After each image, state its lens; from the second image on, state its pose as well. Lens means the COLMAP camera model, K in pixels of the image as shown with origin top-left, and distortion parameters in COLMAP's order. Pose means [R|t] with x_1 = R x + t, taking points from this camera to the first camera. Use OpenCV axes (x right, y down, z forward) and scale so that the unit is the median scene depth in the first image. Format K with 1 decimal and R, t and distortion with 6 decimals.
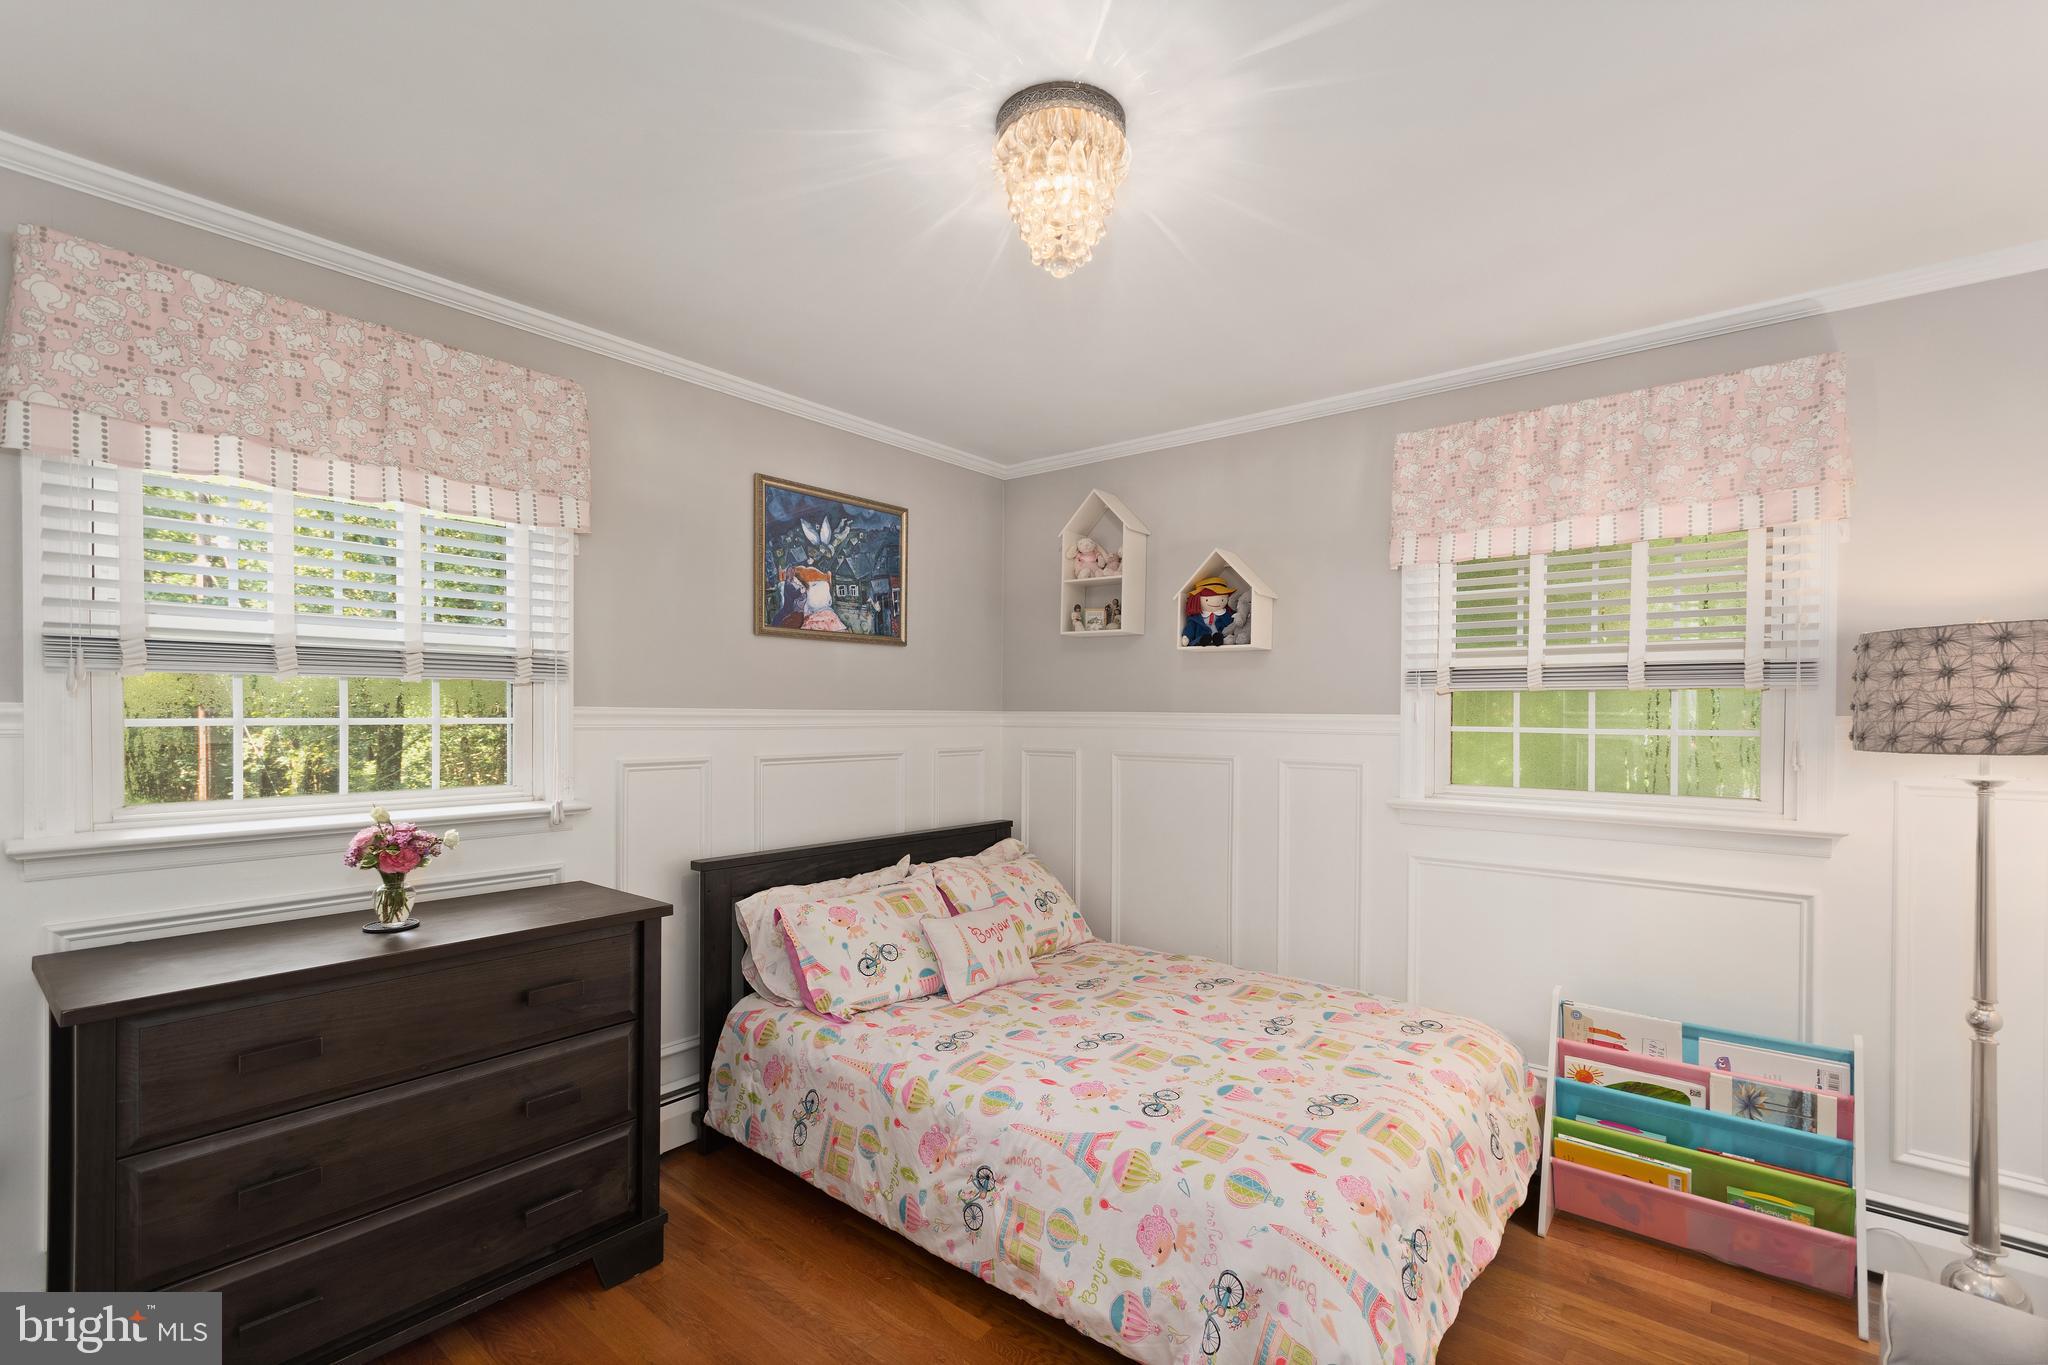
lens RADIAL K [[925.1, 0, 1032.5], [0, 925.1, 711.6], [0, 0, 1]] dist [0.000832, -0.000151]
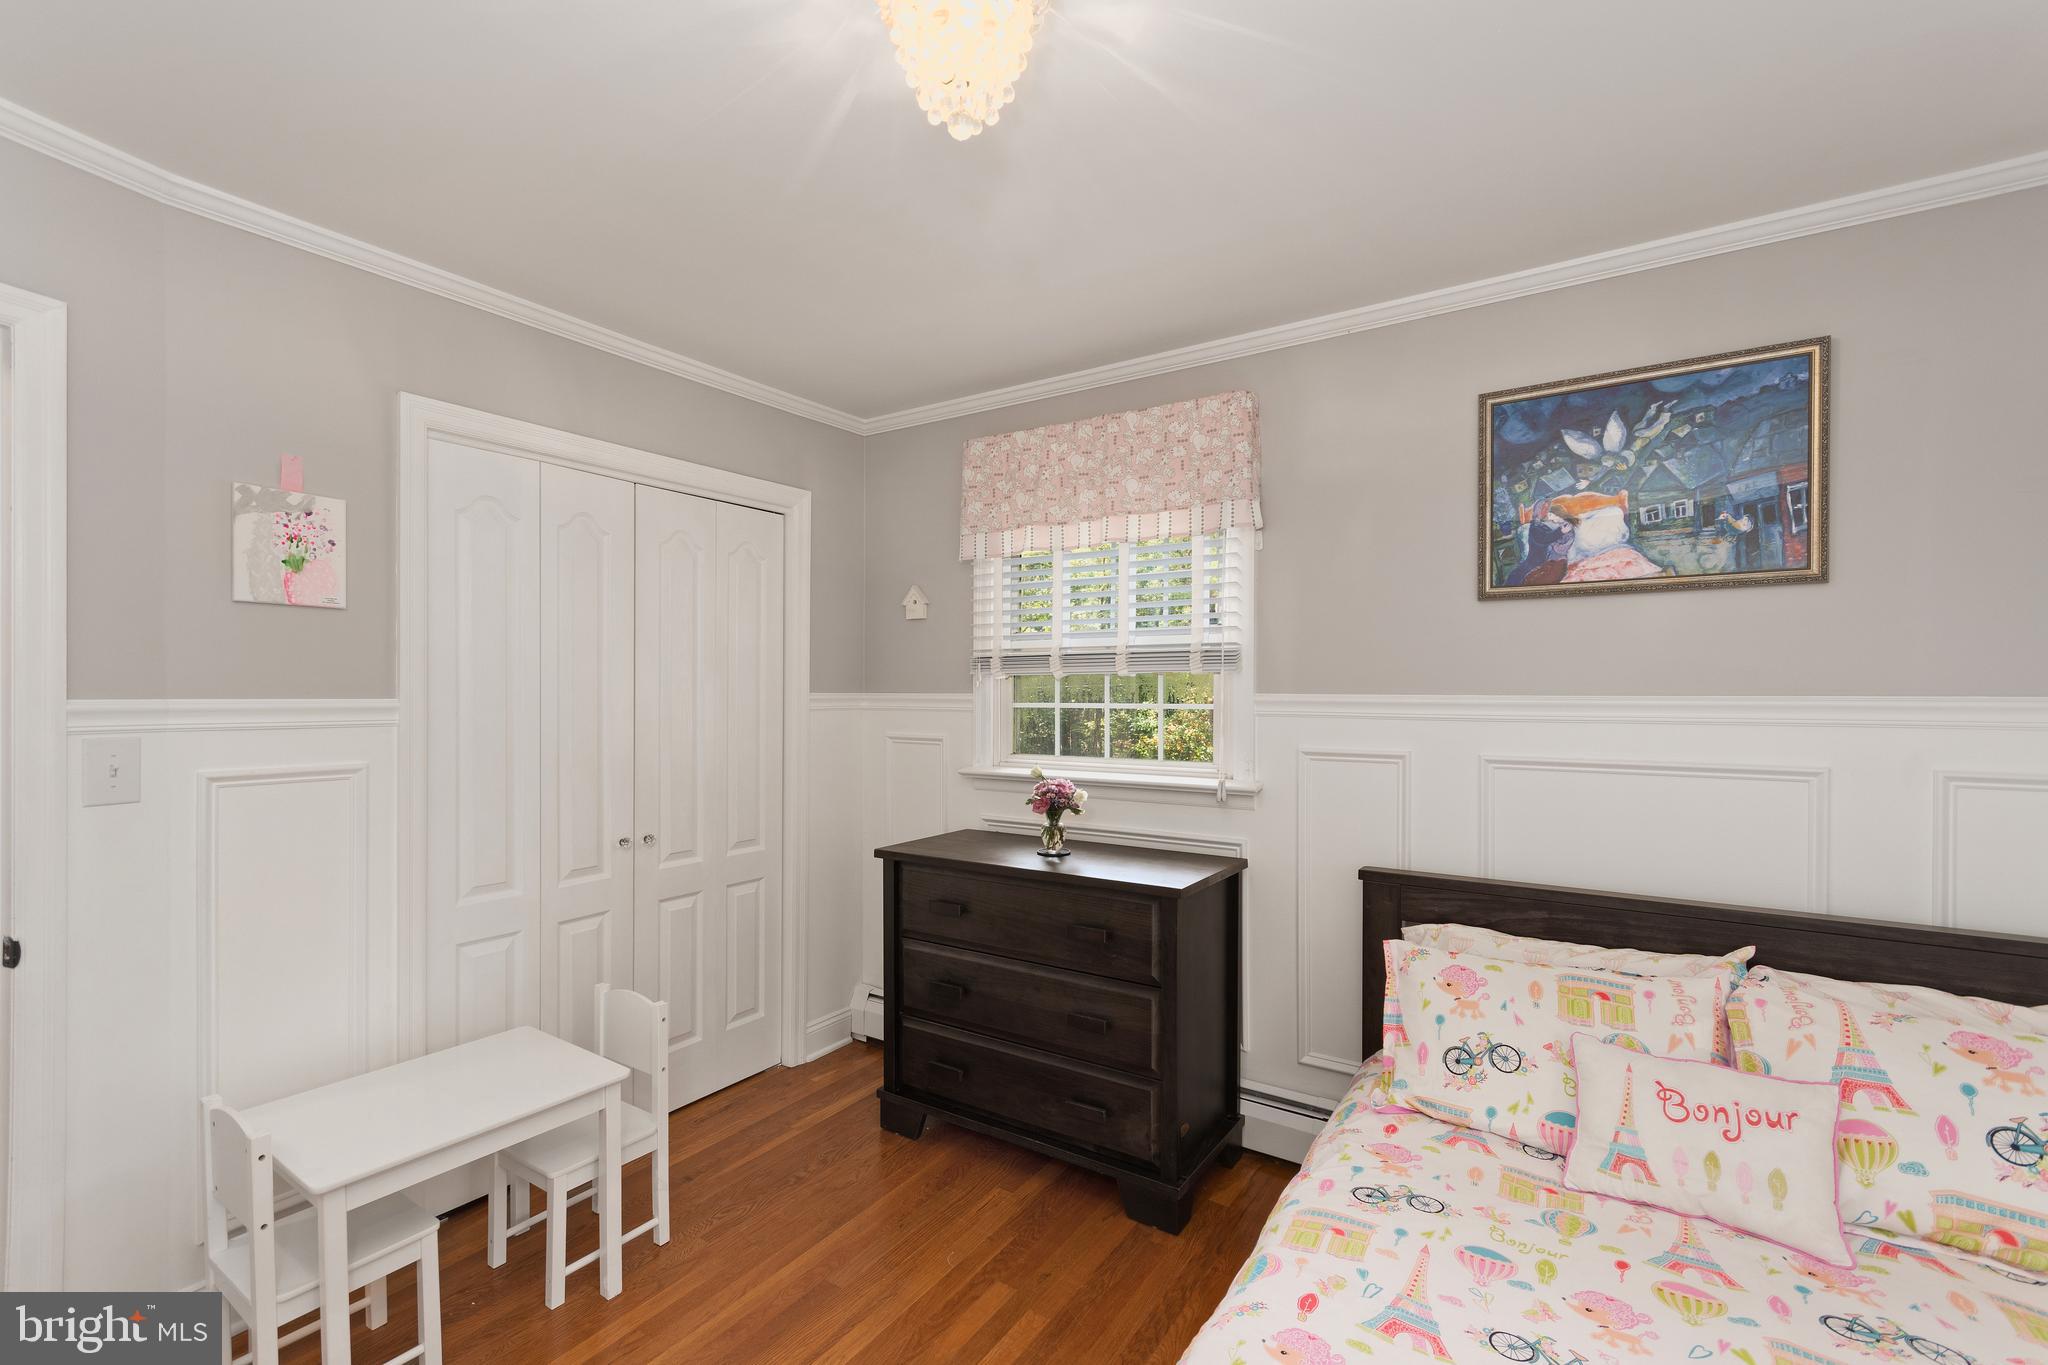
lens RADIAL K [[904.9, 0, 1026.9], [0, 904.9, 694.8], [0, 0, 1]] dist [0.000715, 0.000407]
pose [[0.078602, -0.005298, -0.996892, 0.477170], [-0.000890, 0.999985, -0.005385, 0.001374], [0.996906, 0.001310, 0.078596, 0.609854]]
